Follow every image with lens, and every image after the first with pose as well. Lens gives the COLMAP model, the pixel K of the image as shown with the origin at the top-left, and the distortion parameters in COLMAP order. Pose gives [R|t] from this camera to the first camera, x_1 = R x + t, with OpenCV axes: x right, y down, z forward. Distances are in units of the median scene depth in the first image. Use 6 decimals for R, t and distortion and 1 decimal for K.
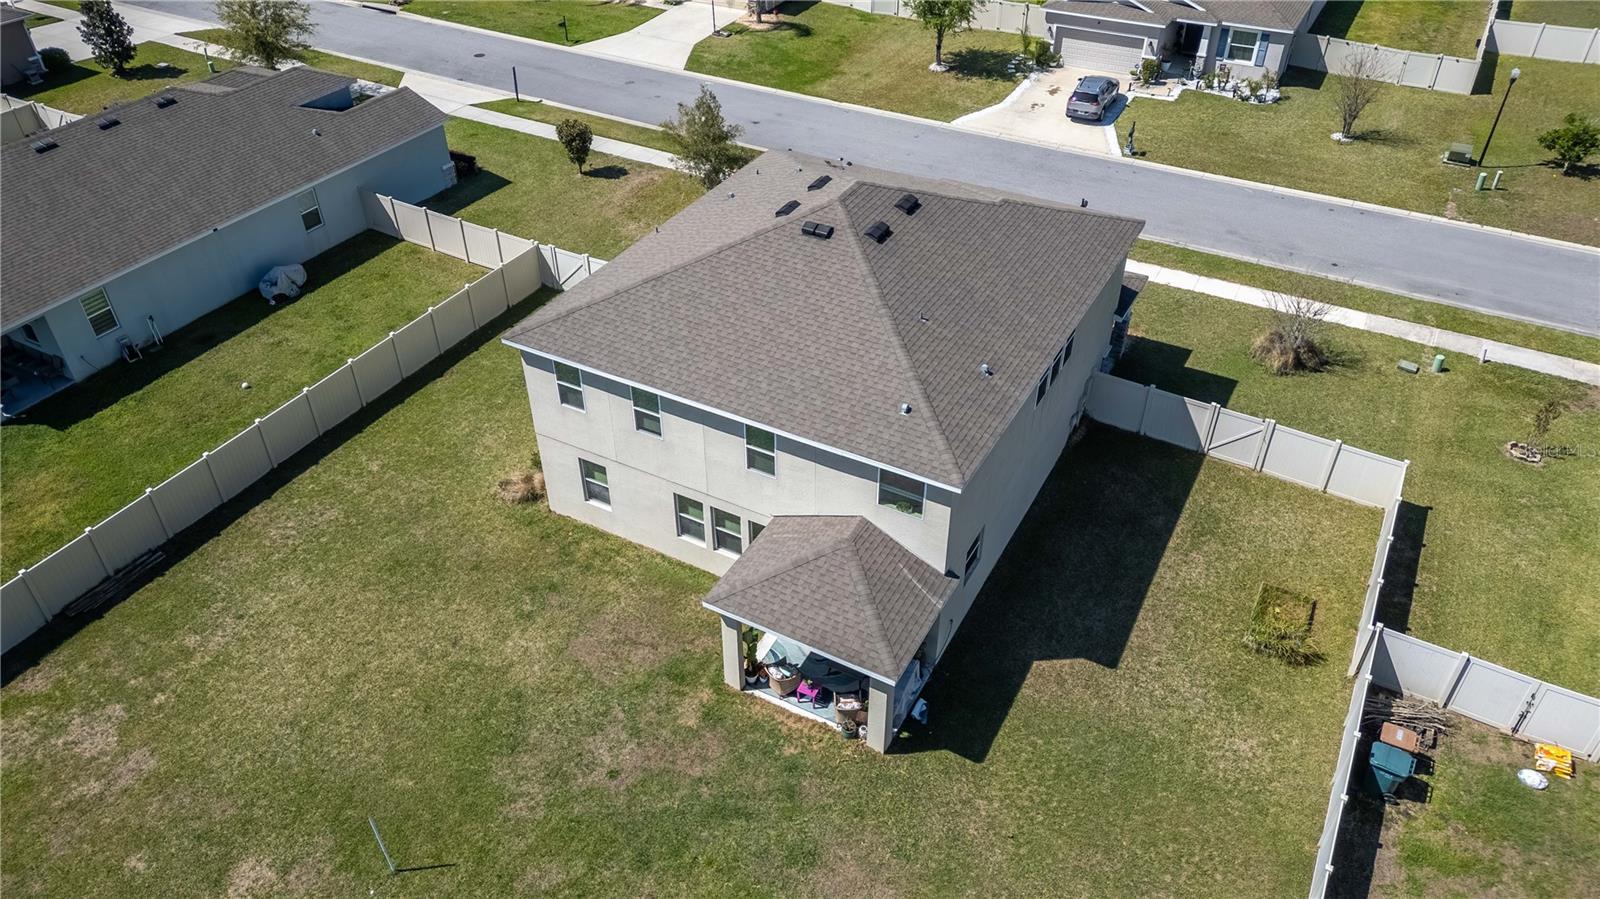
lens RADIAL K [[1123.2, 0, 795.7], [0, 1123.2, 437.2], [0, 0, 1]] dist [0.064290, -0.062672]
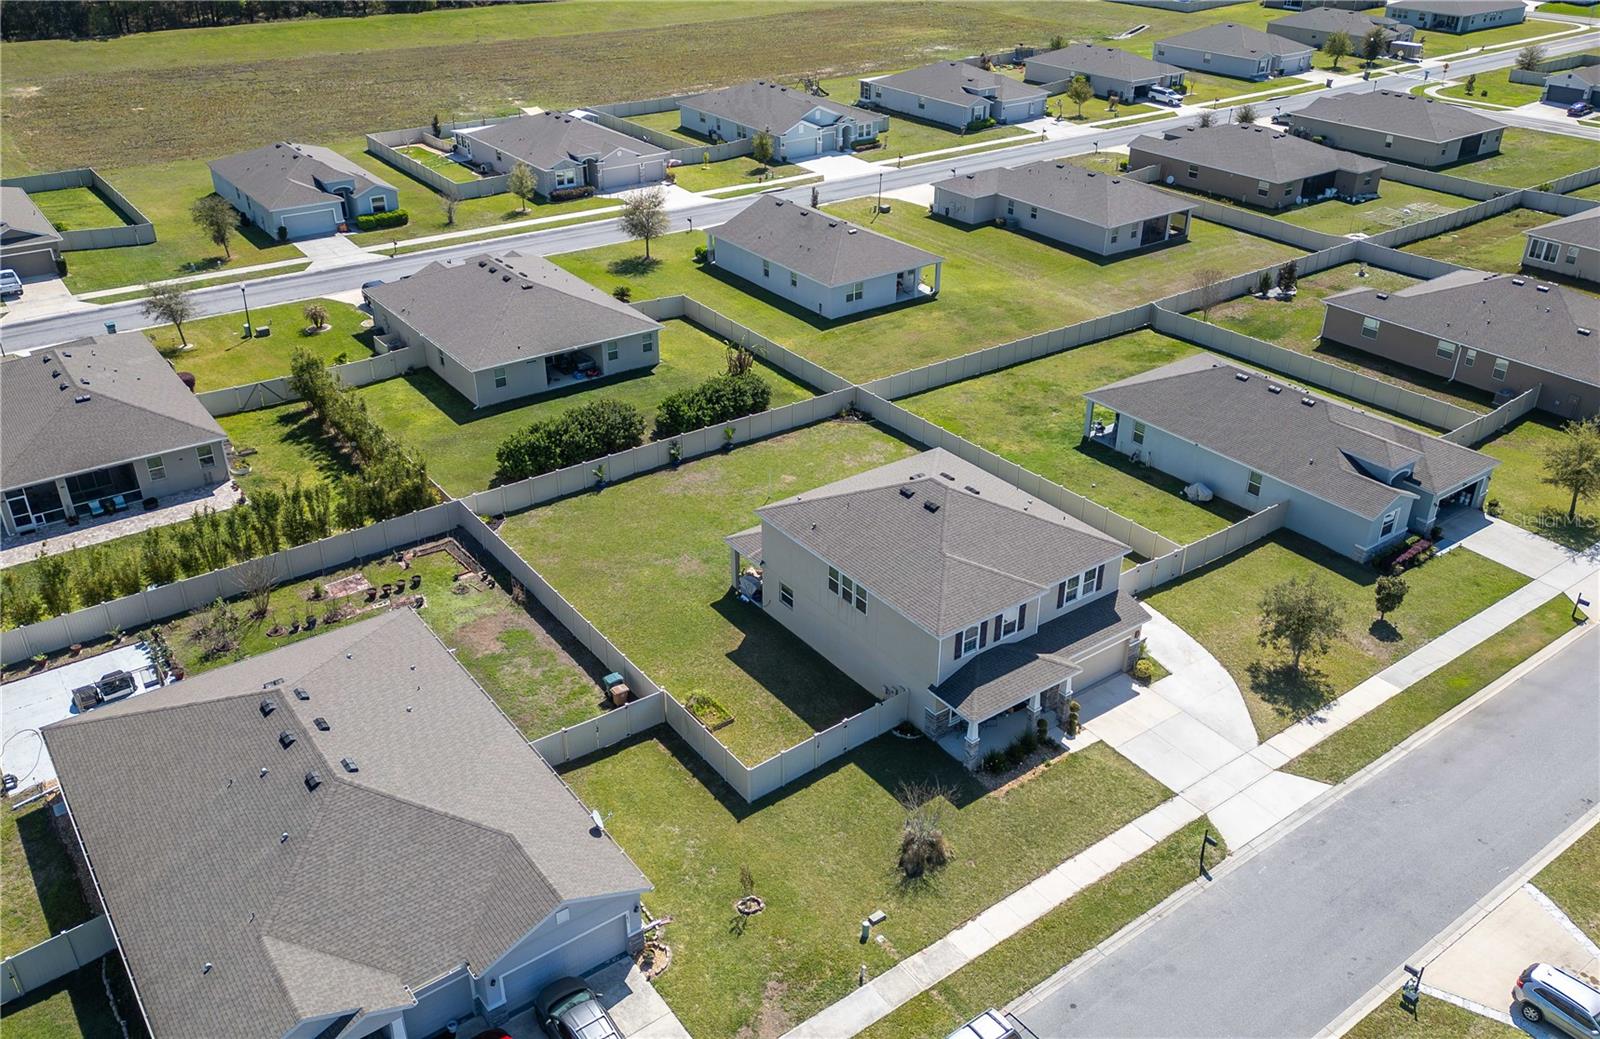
lens RADIAL K [[1299.0, 0, 810.9], [0, 1299.0, 495.4], [0, 0, 1]] dist [0.074712, -0.085137]
pose [[-0.413658, 0.428193, -0.803454, 1.558773], [-0.551190, 0.584604, 0.595339, -1.139819], [0.724622, 0.689122, -0.005811, 0.729264]]
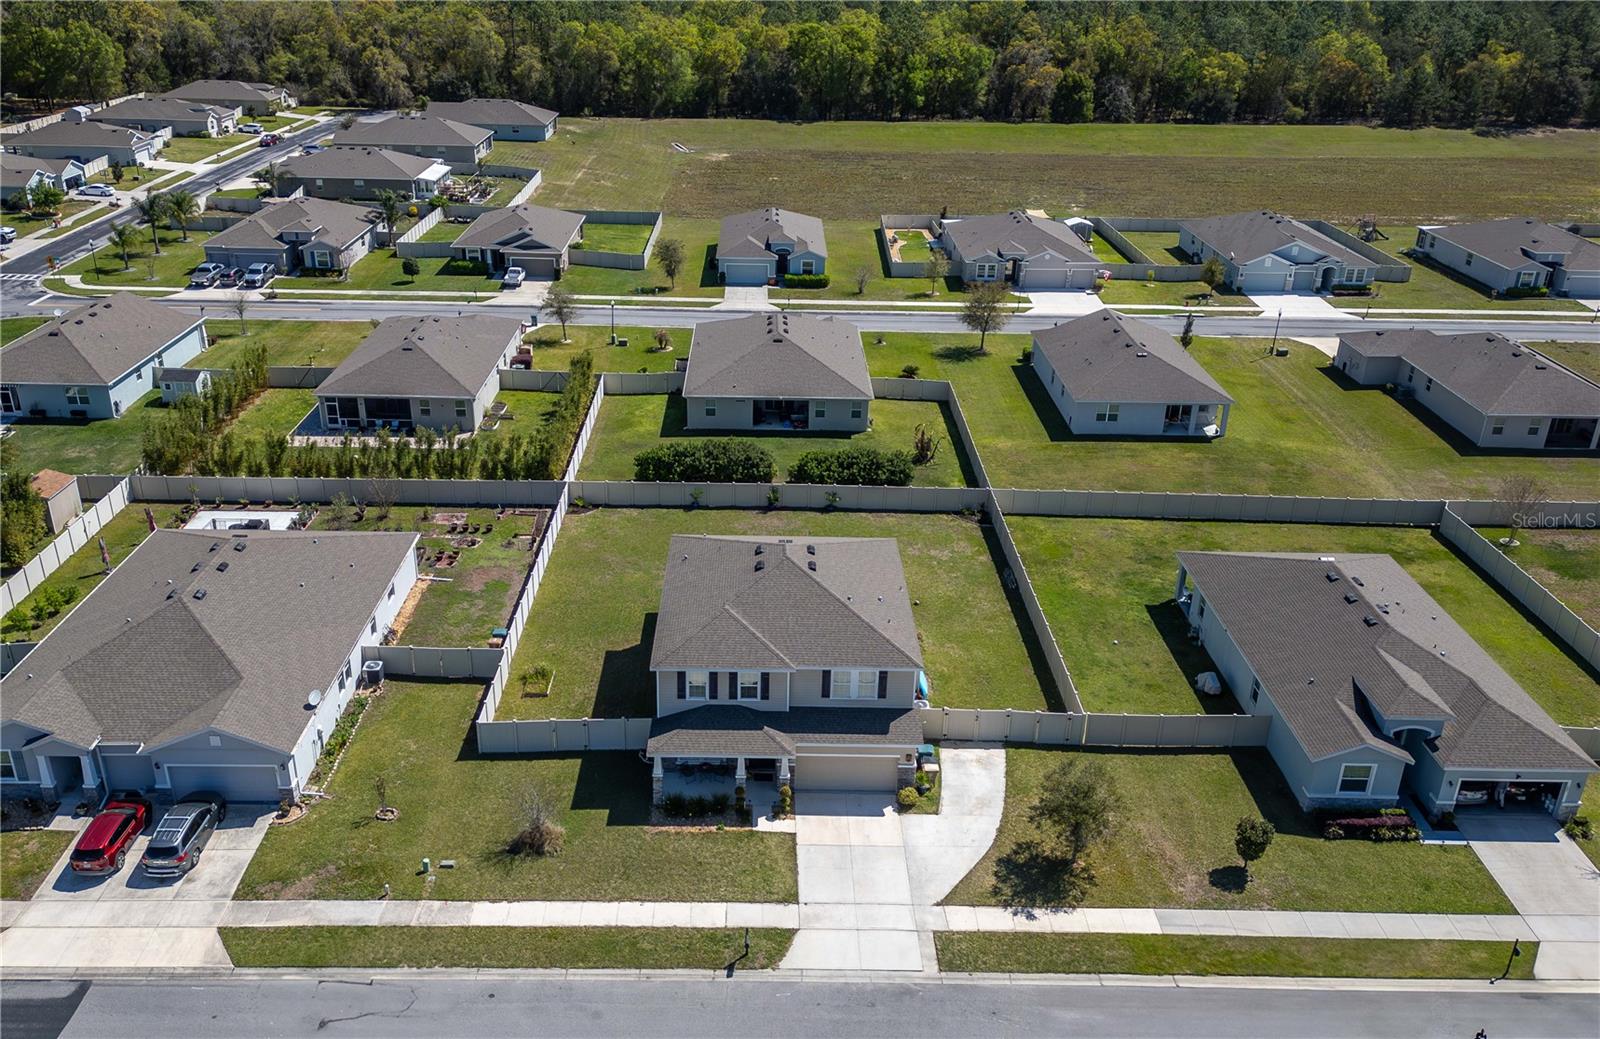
lens RADIAL K [[1299.0, 0, 760.5], [0, 1299.0, 480.1], [0, 0, 1]] dist [0.074712, -0.085137]
pose [[-0.877761, 0.180754, -0.443693, 0.875511], [-0.294849, 0.526142, 0.797645, -1.701957], [0.377623, 0.830965, -0.408532, 1.496847]]
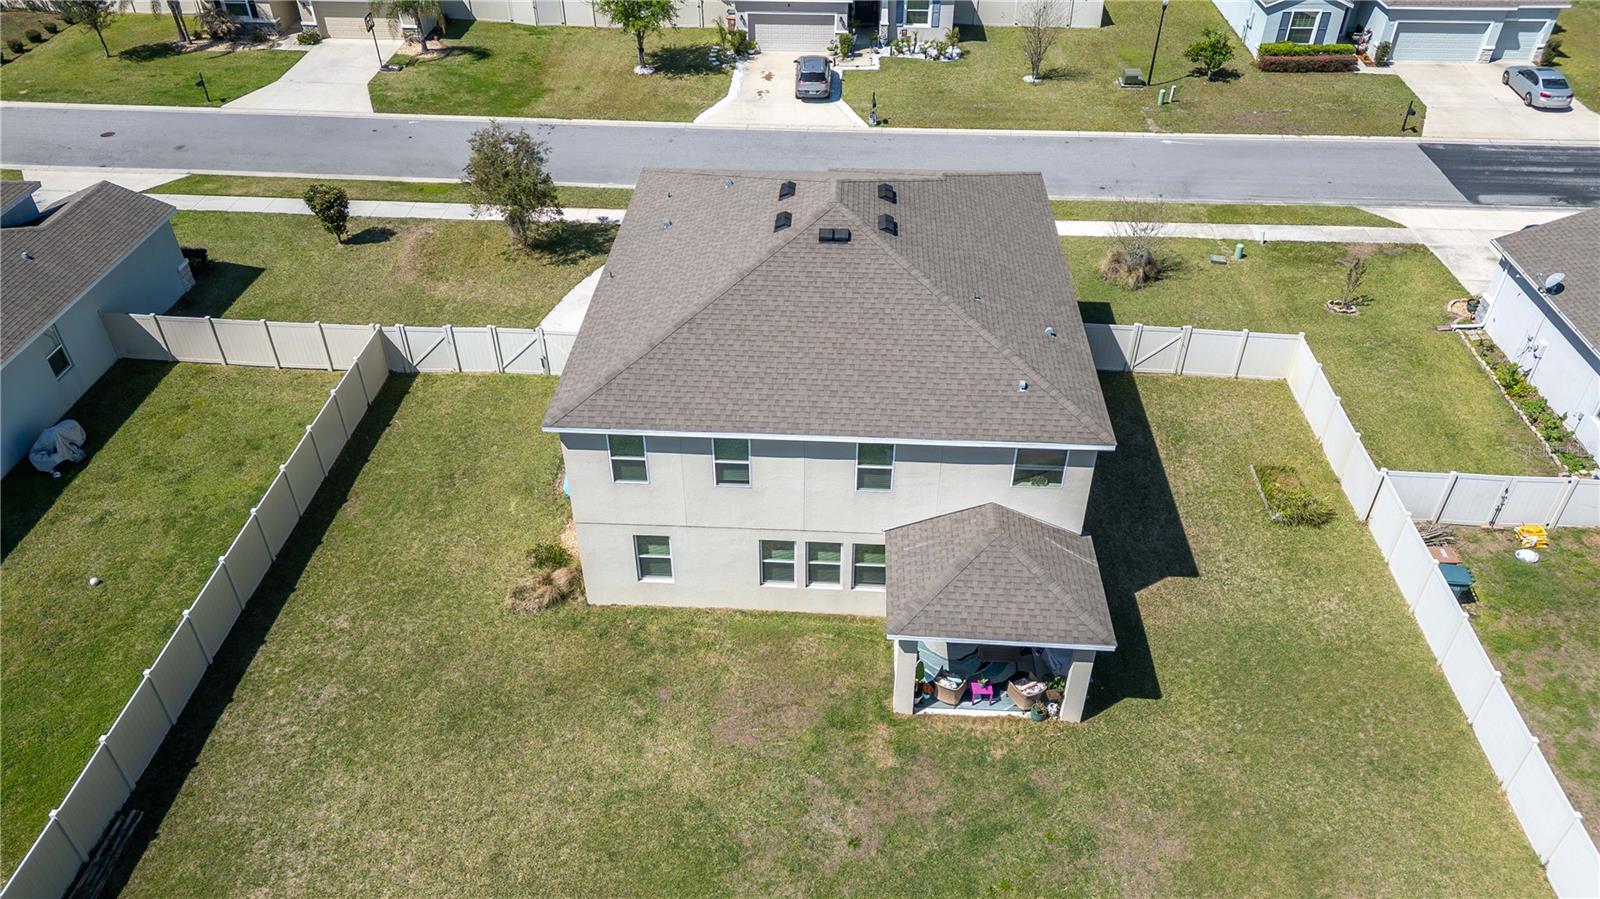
lens RADIAL K [[1123.2, 0, 795.7], [0, 1123.2, 438.3], [0, 0, 1]] dist [0.064290, -0.062672]
pose [[0.901288, -0.258116, 0.347931, -0.316392], [0.258229, 0.964943, 0.046931, -0.056067], [-0.347848, 0.047548, 0.936345, 0.093812]]
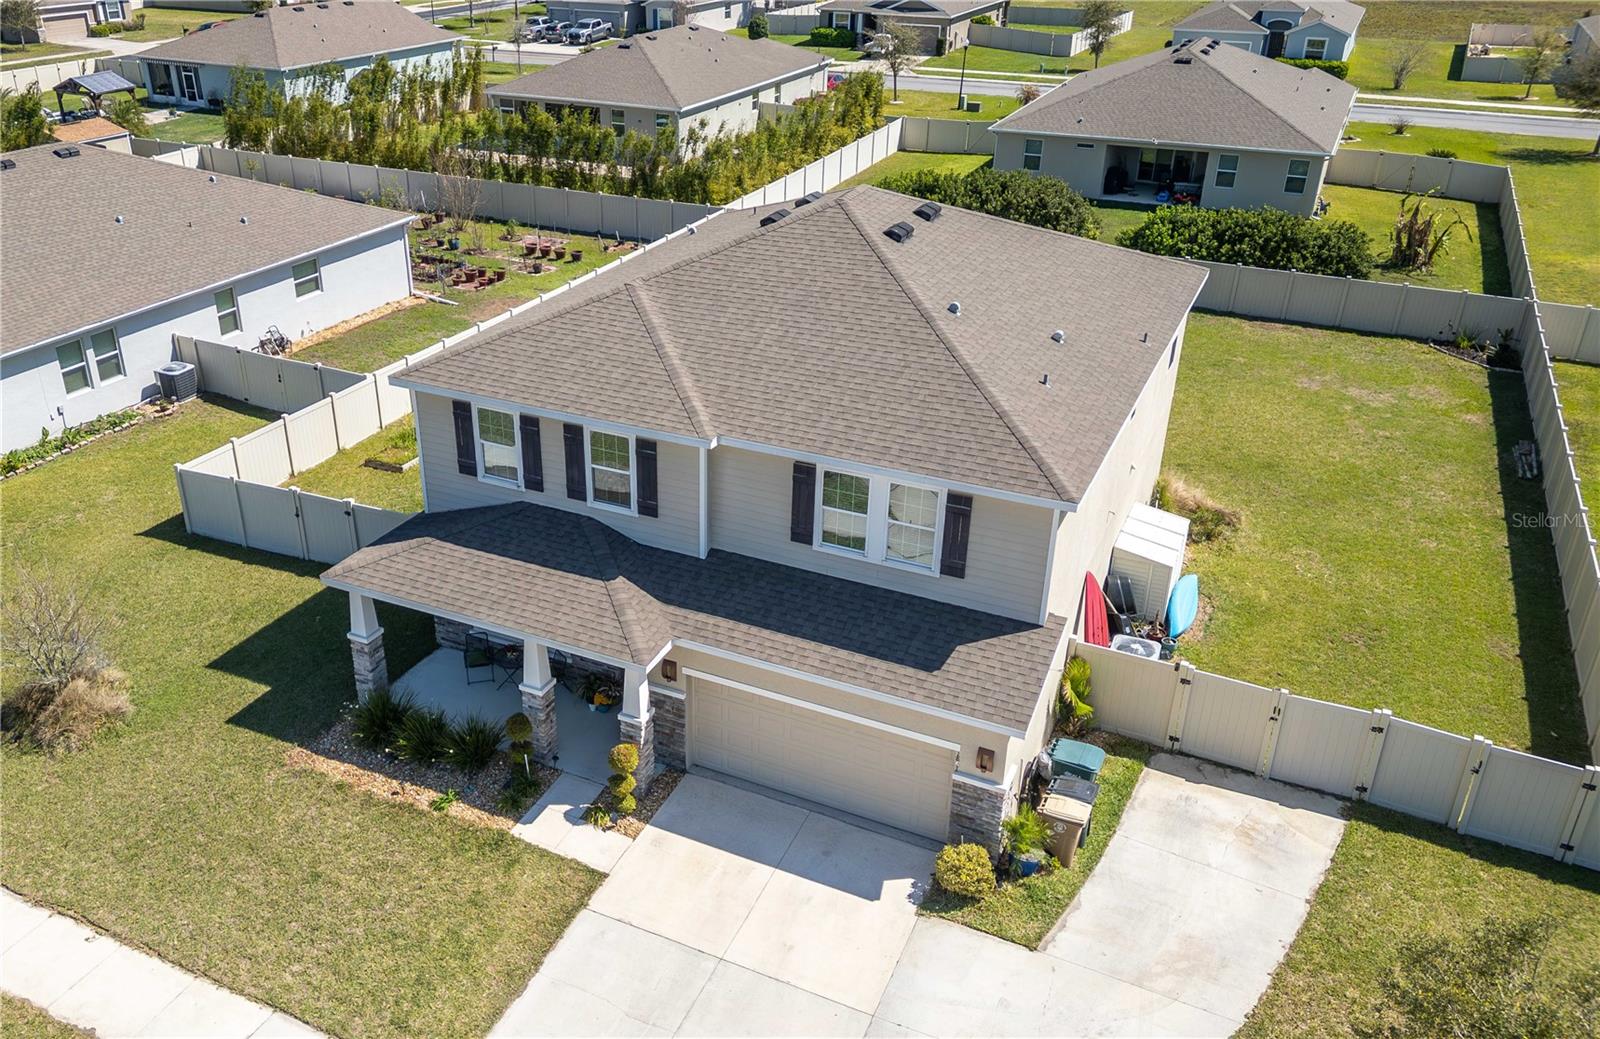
lens RADIAL K [[1299.0, 0, 704.7], [0, 1299.0, 495.1], [0, 0, 1]] dist [0.074712, -0.085137]
pose [[-0.999183, 0.022692, -0.033436, 0.153123], [-0.019254, 0.460105, 0.887656, -0.766247], [0.035526, 0.887574, -0.459292, 1.330604]]
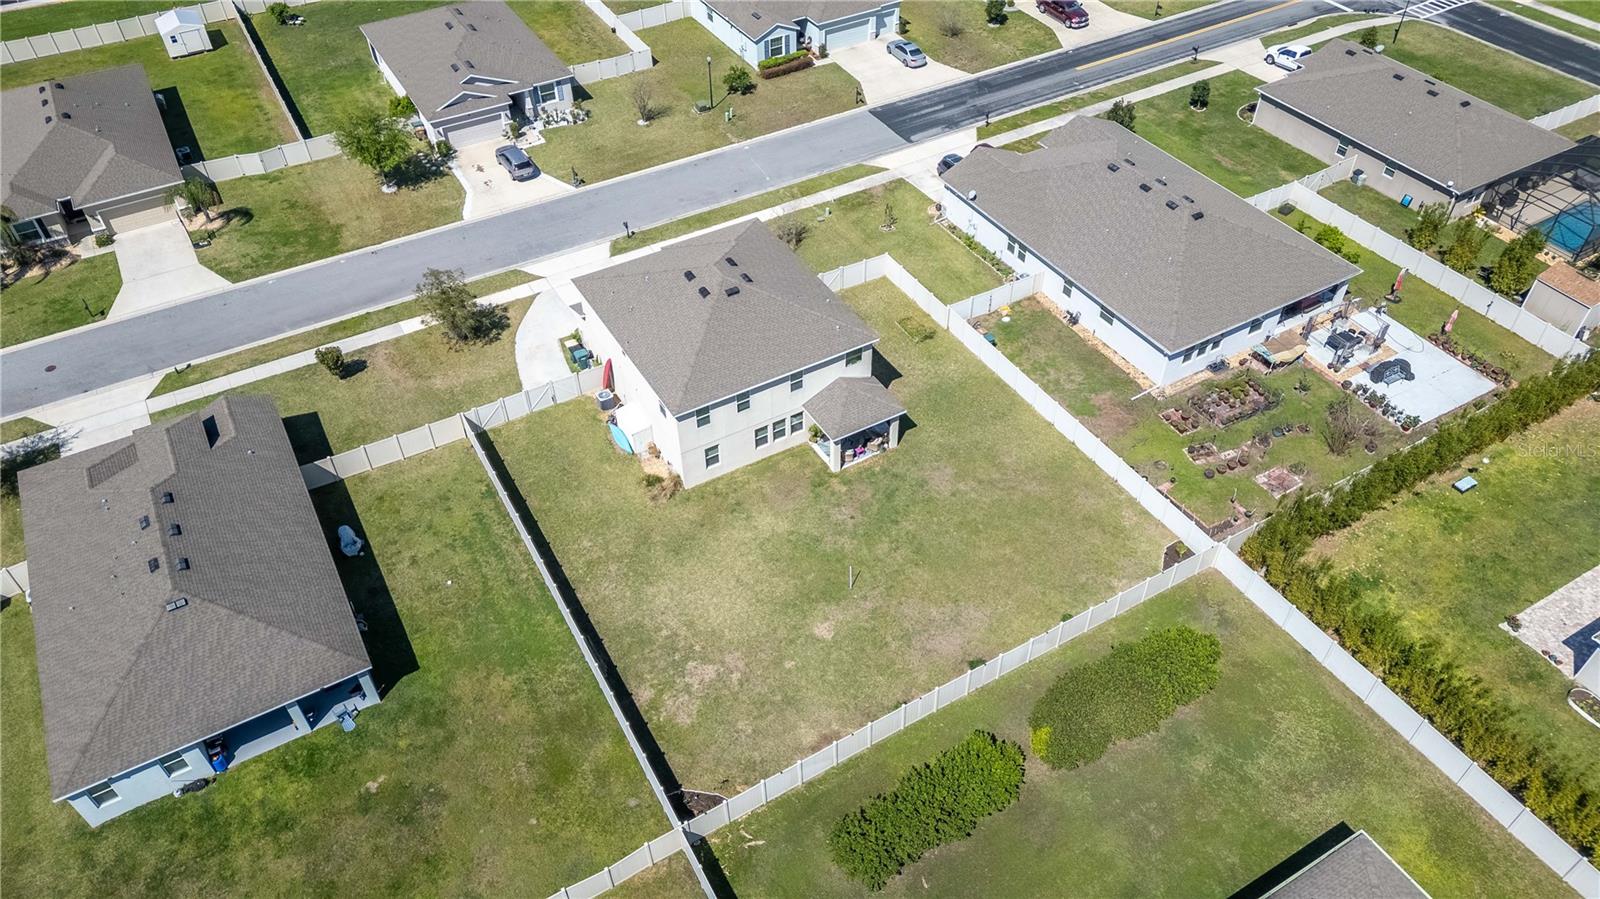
lens RADIAL K [[1123.2, 0, 796.1], [0, 1123.2, 438.8], [0, 0, 1]] dist [0.064290, -0.062672]
pose [[0.518100, -0.588145, 0.621013, -1.149394], [0.523489, 0.792235, 0.313566, -0.462119], [-0.676411, 0.162635, 0.718344, -0.472547]]
